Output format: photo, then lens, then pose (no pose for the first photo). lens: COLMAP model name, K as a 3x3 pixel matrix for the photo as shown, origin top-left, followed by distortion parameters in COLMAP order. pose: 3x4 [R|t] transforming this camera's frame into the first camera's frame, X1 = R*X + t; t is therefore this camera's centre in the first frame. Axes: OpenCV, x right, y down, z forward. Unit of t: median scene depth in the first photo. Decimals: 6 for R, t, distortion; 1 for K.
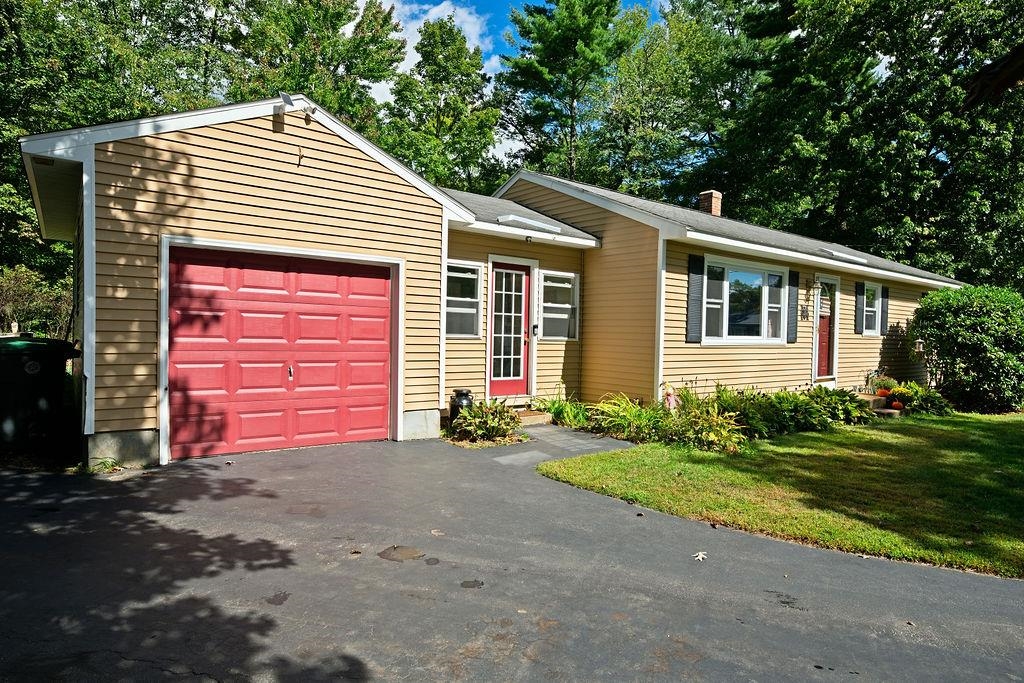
lens RADIAL K [[593.6, 0, 514.2], [0, 593.6, 339.4], [0, 0, 1]] dist [-0.005338, -0.000127]
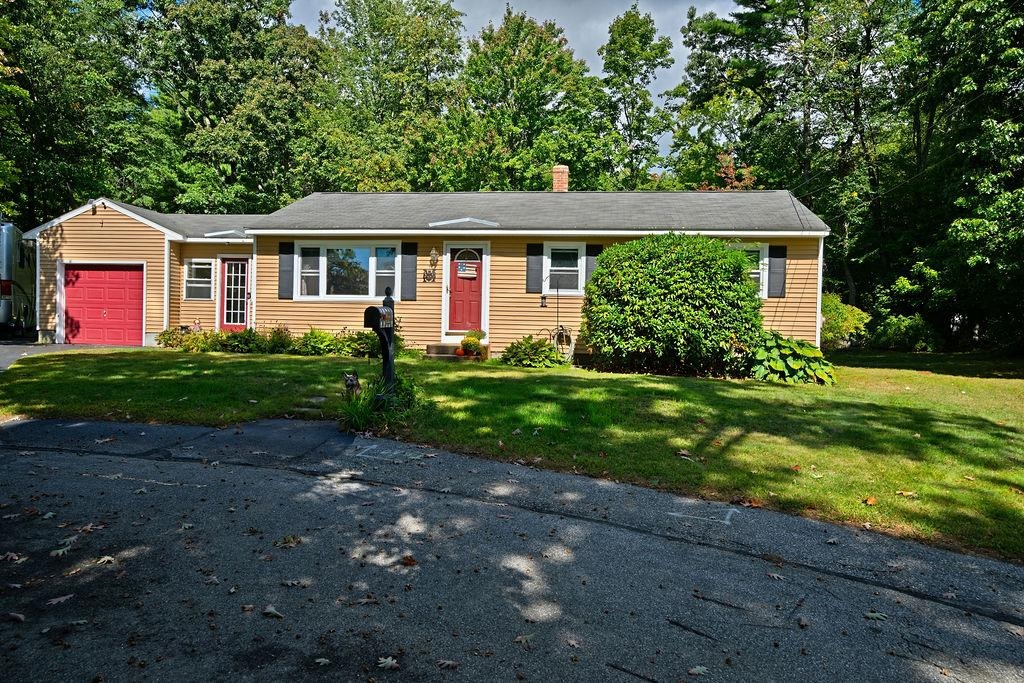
lens RADIAL K [[668.1, 0, 513.3], [0, 668.1, 343.4], [0, 0, 1]] dist [0.002479, 0.000782]
pose [[0.695614, 0.006958, -0.718382, 1.933772], [-0.016501, 0.999844, -0.006294, 0.119979], [0.718226, 0.016232, 0.695621, 0.219917]]
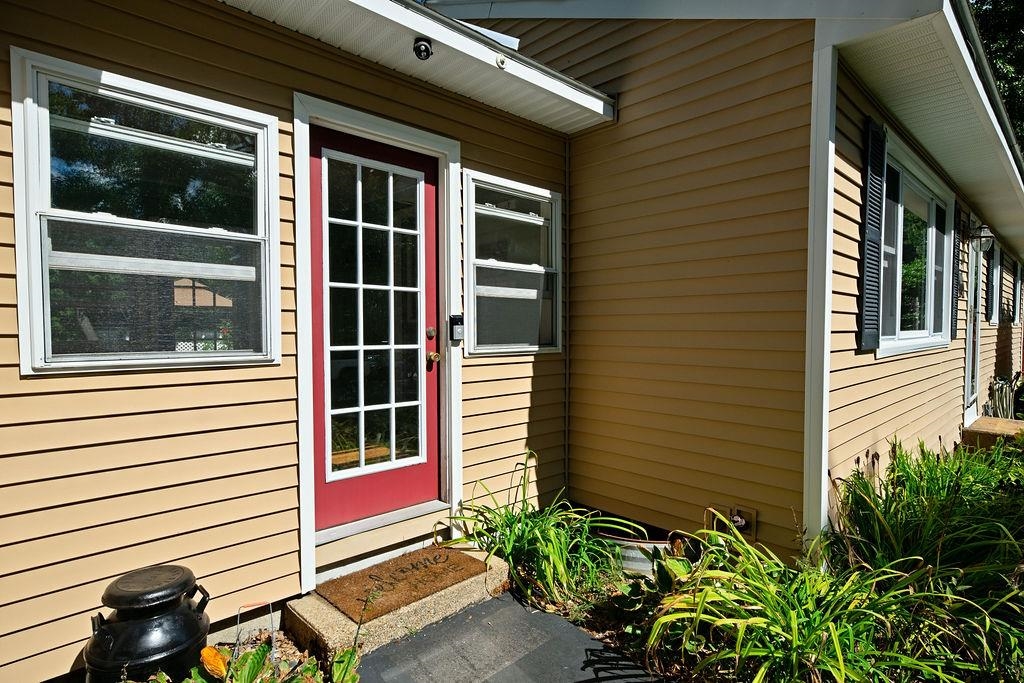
lens RADIAL K [[534.1, 0, 516.6], [0, 534.1, 343.9], [0, 0, 1]] dist [-0.001401, 0.000048]
pose [[0.993779, -0.027823, 0.107835, 0.036852], [0.025607, 0.999433, 0.021876, -0.013327], [-0.108383, -0.018979, 0.993928, 0.662993]]
